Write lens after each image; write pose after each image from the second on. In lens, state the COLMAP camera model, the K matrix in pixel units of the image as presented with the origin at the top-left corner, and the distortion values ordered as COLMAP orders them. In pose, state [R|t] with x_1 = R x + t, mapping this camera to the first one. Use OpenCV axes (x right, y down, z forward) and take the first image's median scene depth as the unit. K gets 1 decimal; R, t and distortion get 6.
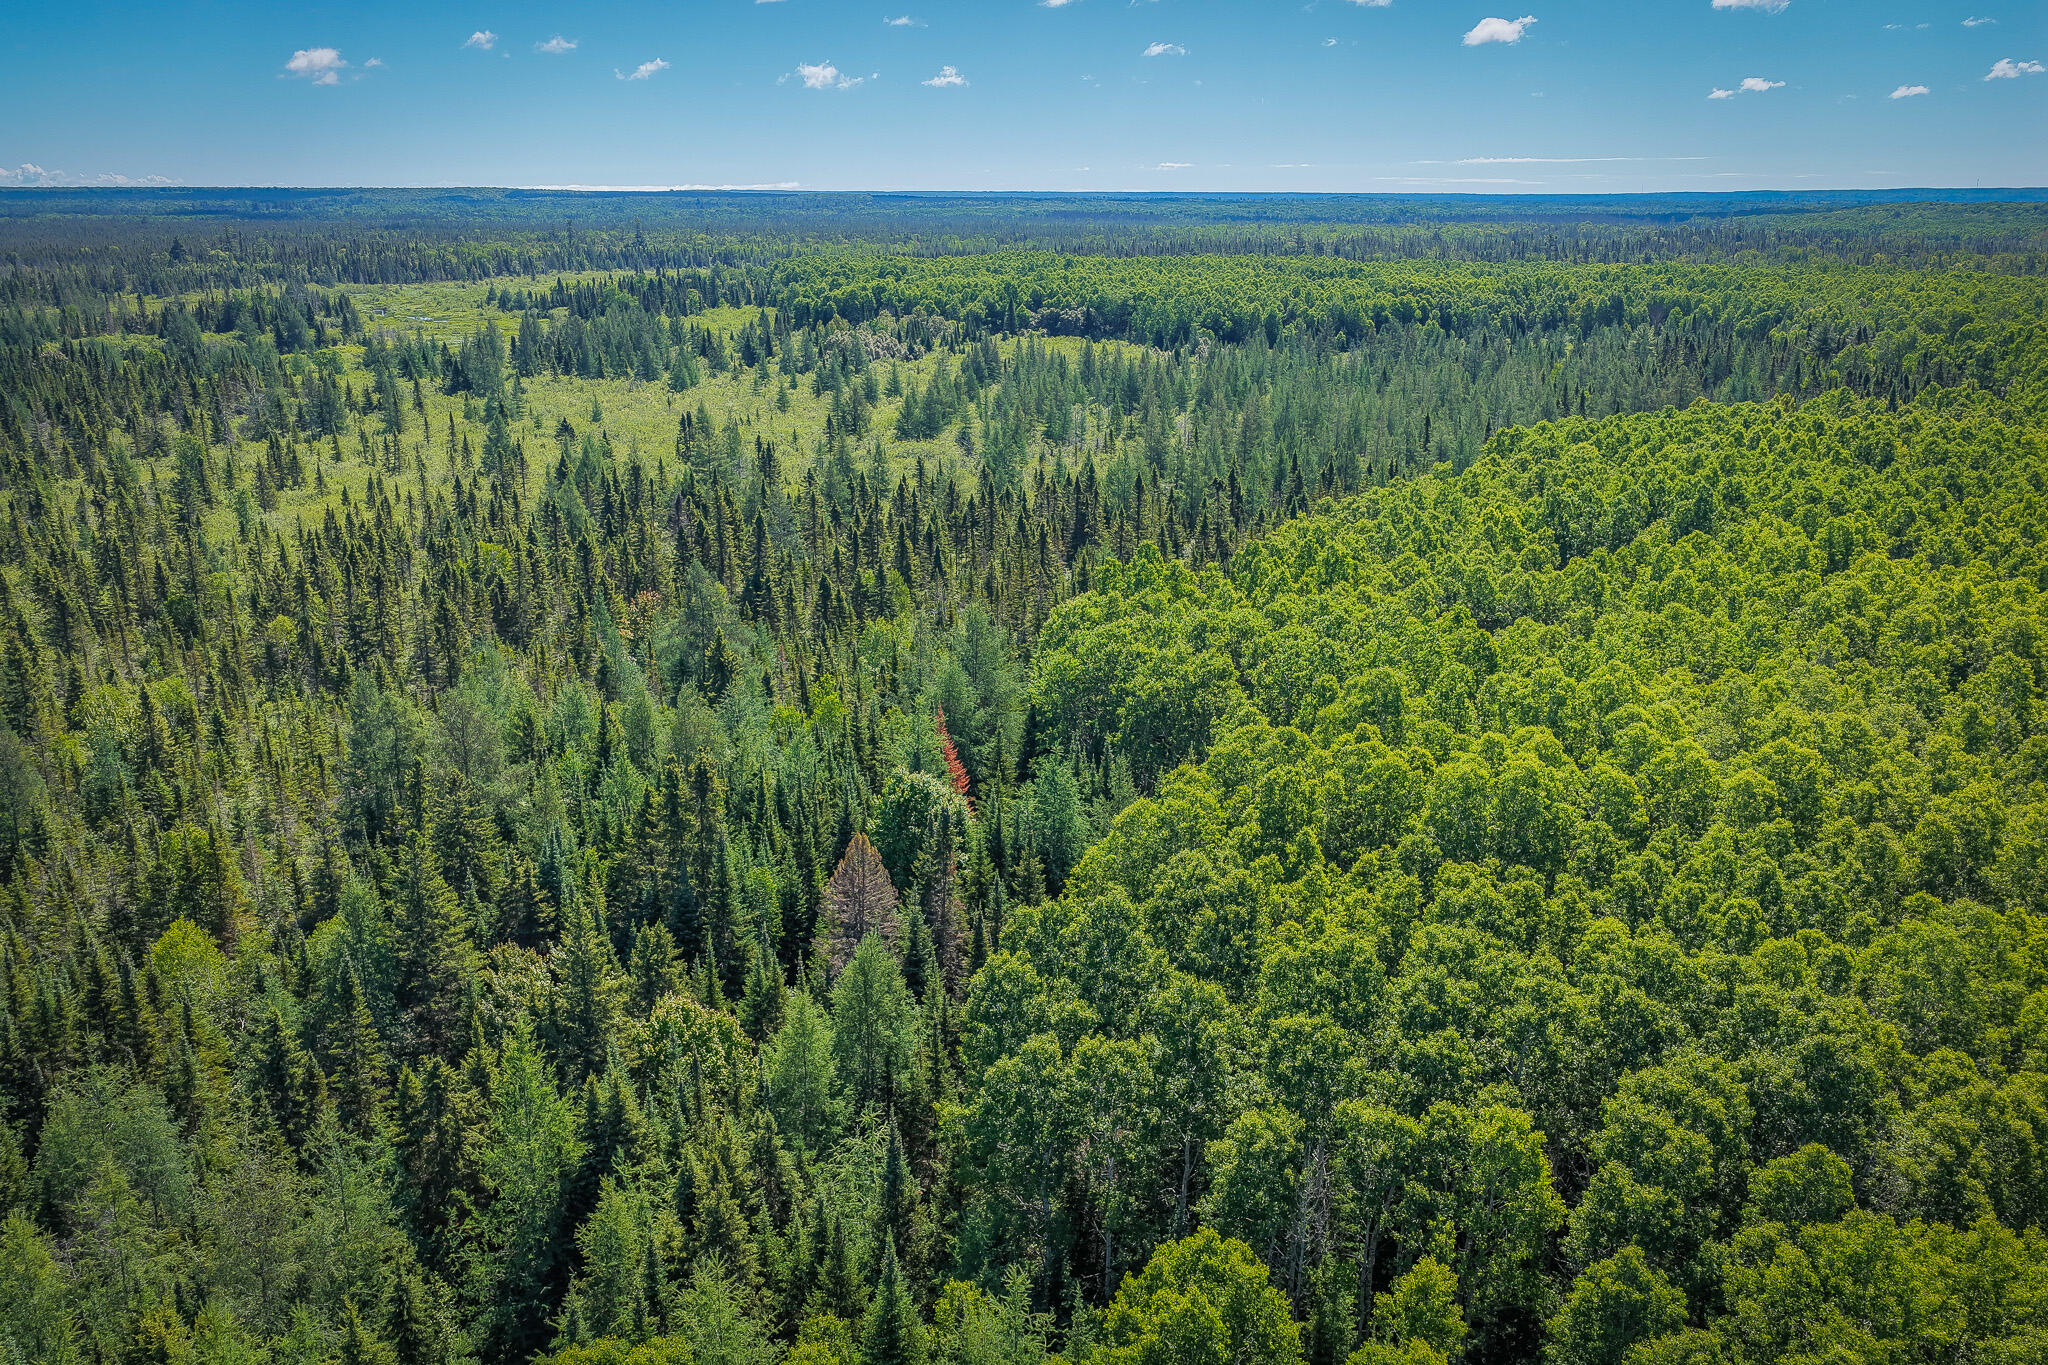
lens RADIAL K [[1694.3, 0, 1025.5], [0, 1694.3, 680.1], [0, 0, 1]] dist [0.000201, 0.015567]
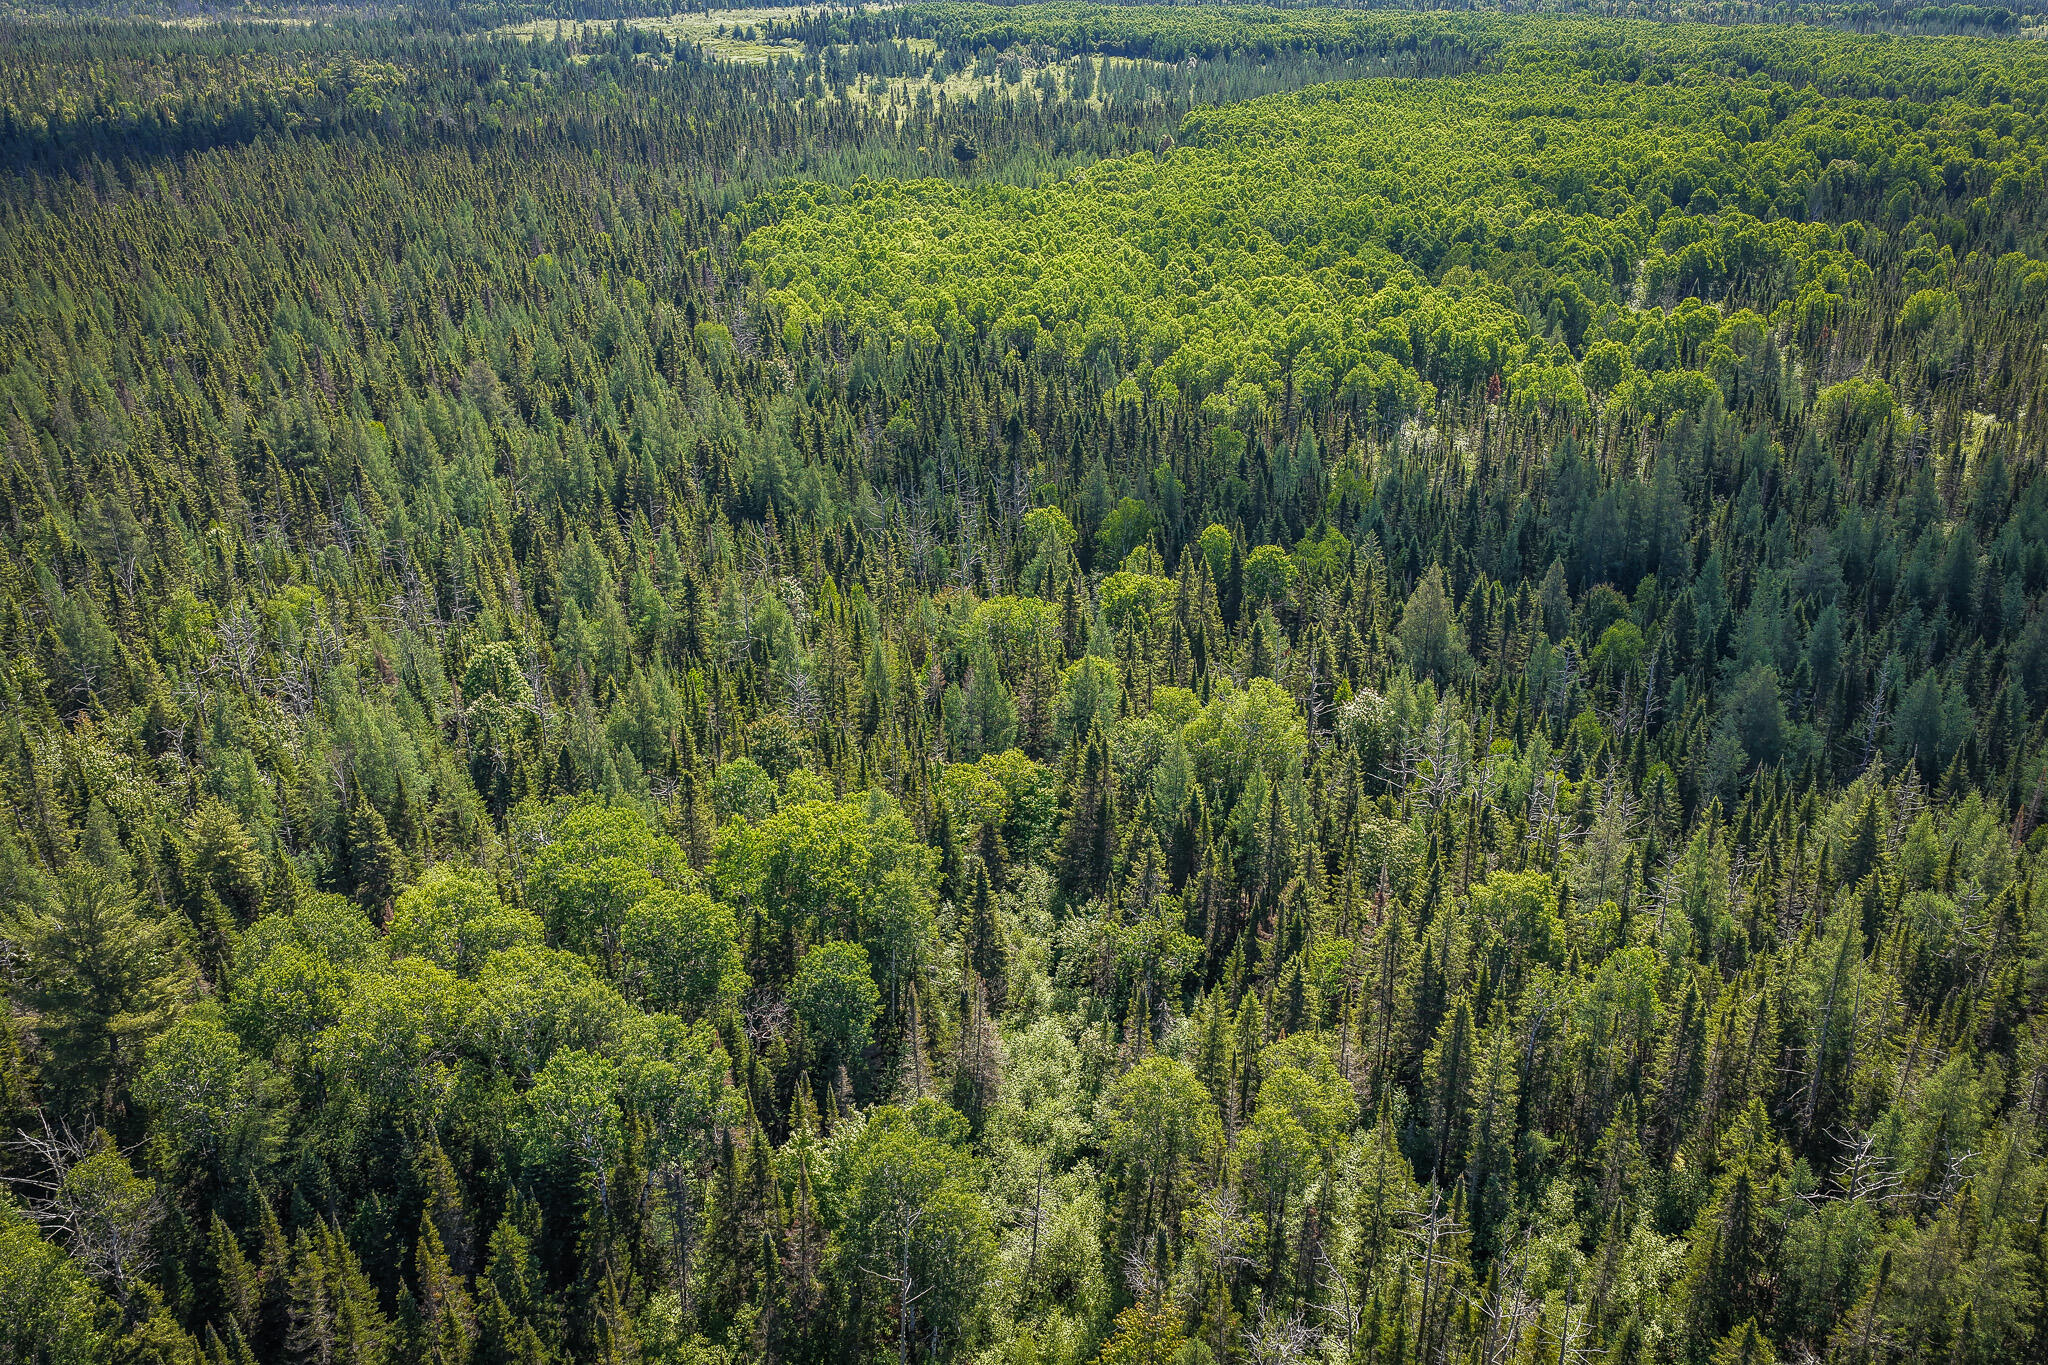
lens RADIAL K [[1694.3, 0, 1031.4], [0, 1694.3, 678.6], [0, 0, 1]] dist [0.000201, 0.015567]
pose [[0.999250, -0.011932, 0.036847, -0.148375], [0.006382, 0.989085, 0.147208, 0.200591], [-0.038201, -0.146862, 0.988419, -0.947878]]
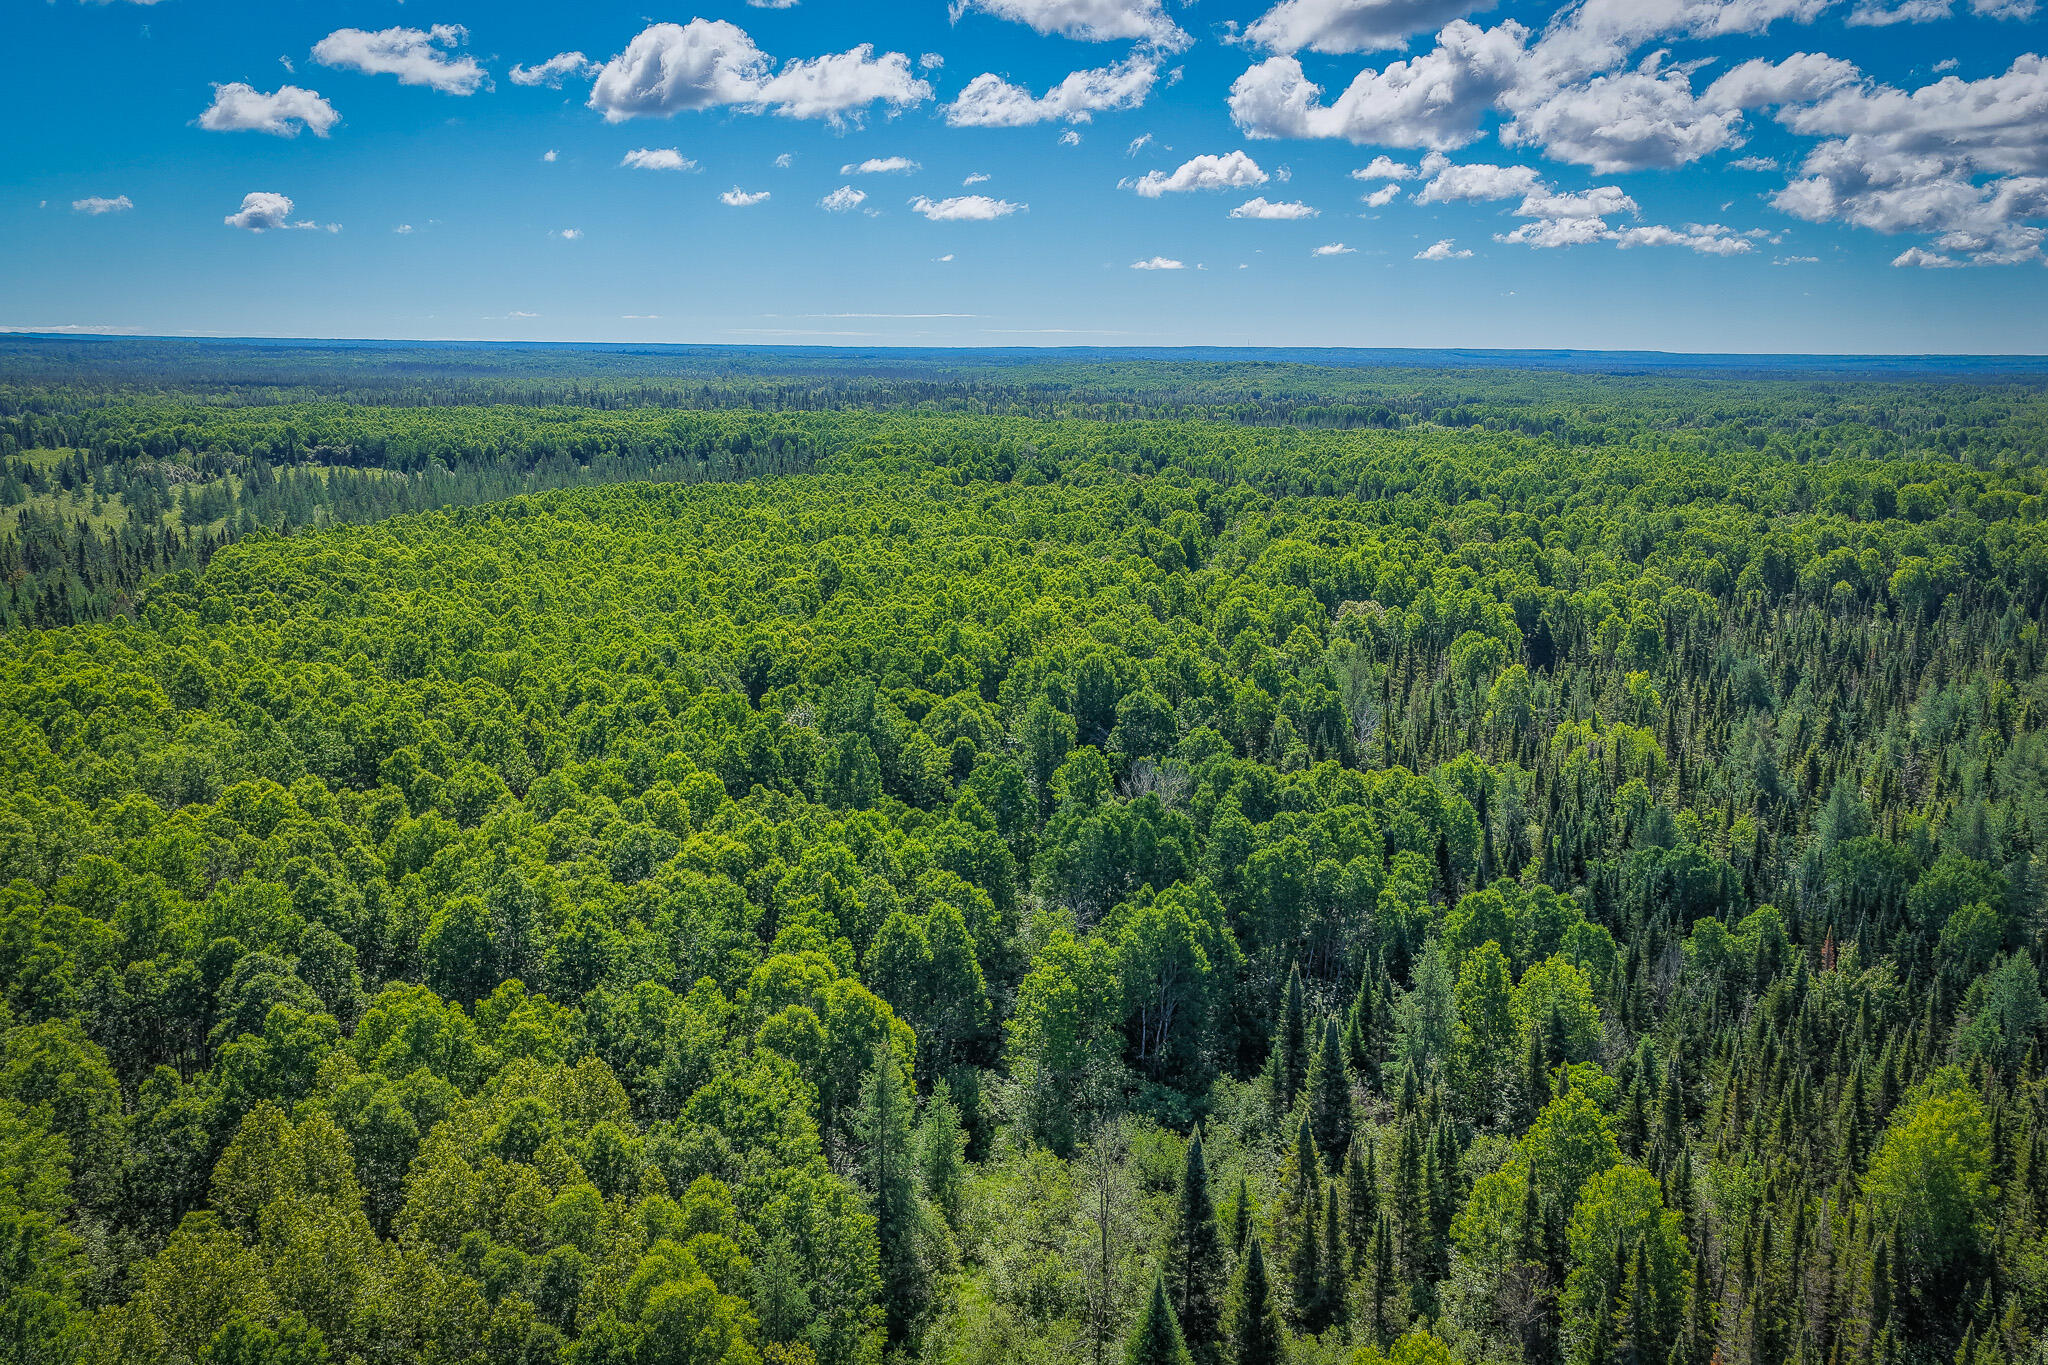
lens RADIAL K [[1694.3, 0, 1029.0], [0, 1694.3, 688.0], [0, 0, 1]] dist [0.000201, 0.015567]
pose [[0.936828, -0.059811, 0.344639, 0.066974], [0.086747, 0.994220, -0.063259, 0.106549], [-0.338864, 0.089159, 0.936601, -0.434951]]
